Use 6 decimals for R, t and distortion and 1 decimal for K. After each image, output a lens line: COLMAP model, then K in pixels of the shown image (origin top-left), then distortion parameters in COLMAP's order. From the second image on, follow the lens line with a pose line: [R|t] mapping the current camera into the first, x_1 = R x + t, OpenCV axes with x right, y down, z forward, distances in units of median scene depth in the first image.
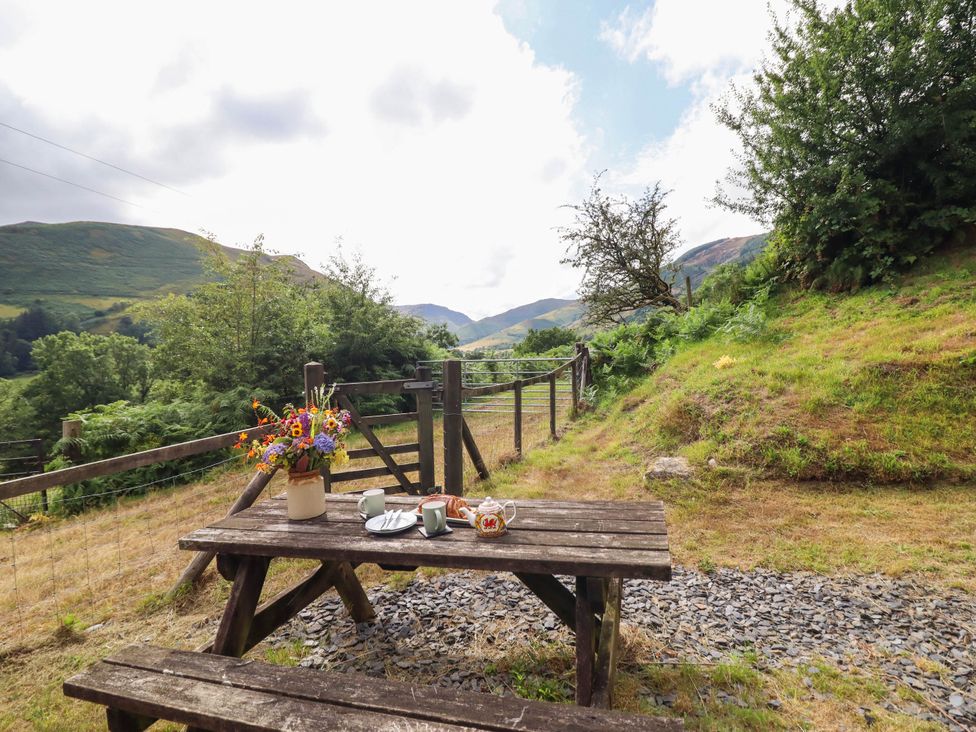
lens RADIAL K [[514.2, 0, 489.0], [0, 514.2, 355.0], [0, 0, 1]] dist [-0.002030, -0.013894]
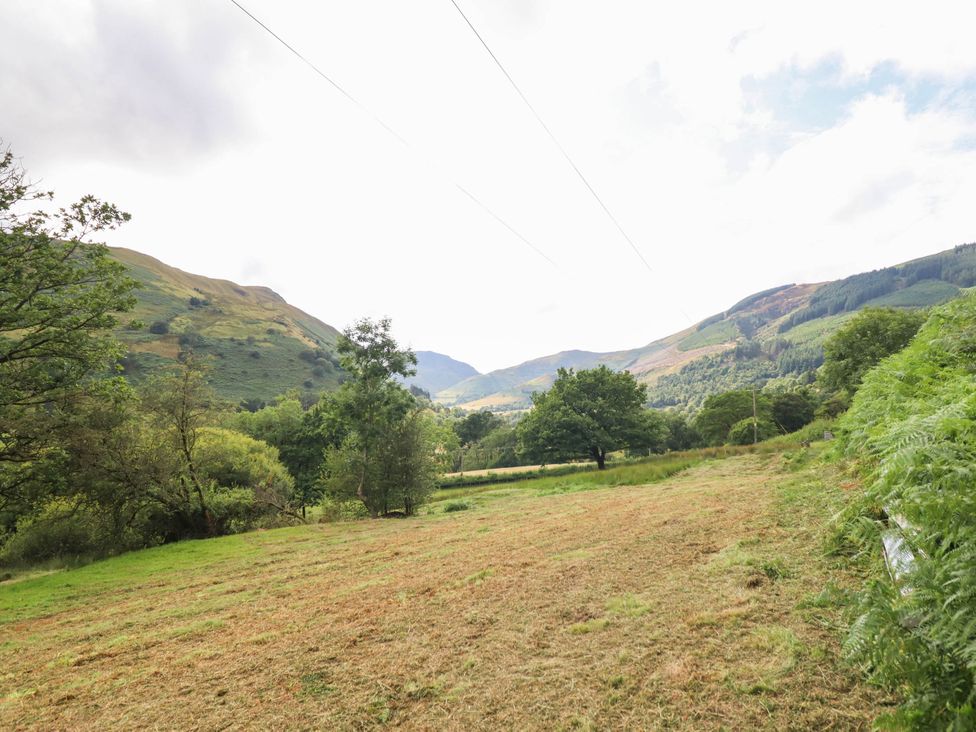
lens RADIAL K [[518.6, 0, 487.8], [0, 518.6, 357.4], [0, 0, 1]] dist [0.001163, -0.011917]
pose [[0.998919, 0.034890, -0.030717, 0.077290], [-0.038291, 0.992257, -0.118148, 0.073551], [0.026357, 0.119197, 0.992521, 2.416061]]
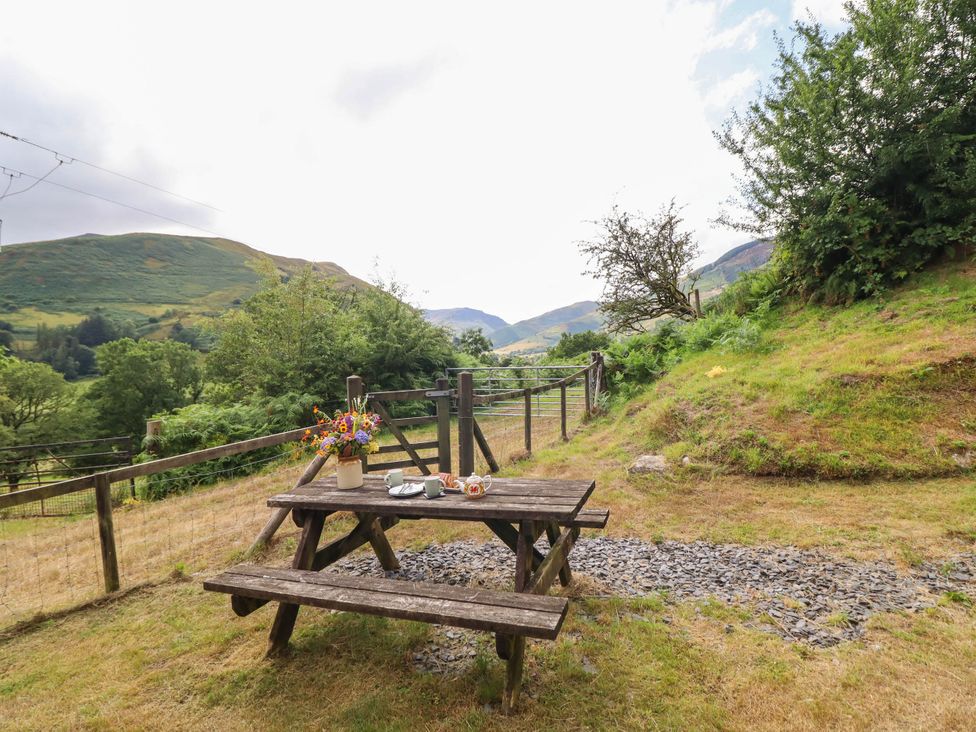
lens RADIAL K [[518.6, 0, 487.8], [0, 518.6, 357.4], [0, 0, 1]] dist [0.001163, -0.011917]
pose [[0.997230, -0.002928, -0.074321, 0.045797], [0.002888, 0.999996, -0.000643, -0.016434], [0.074323, 0.000427, 0.997234, -0.138654]]
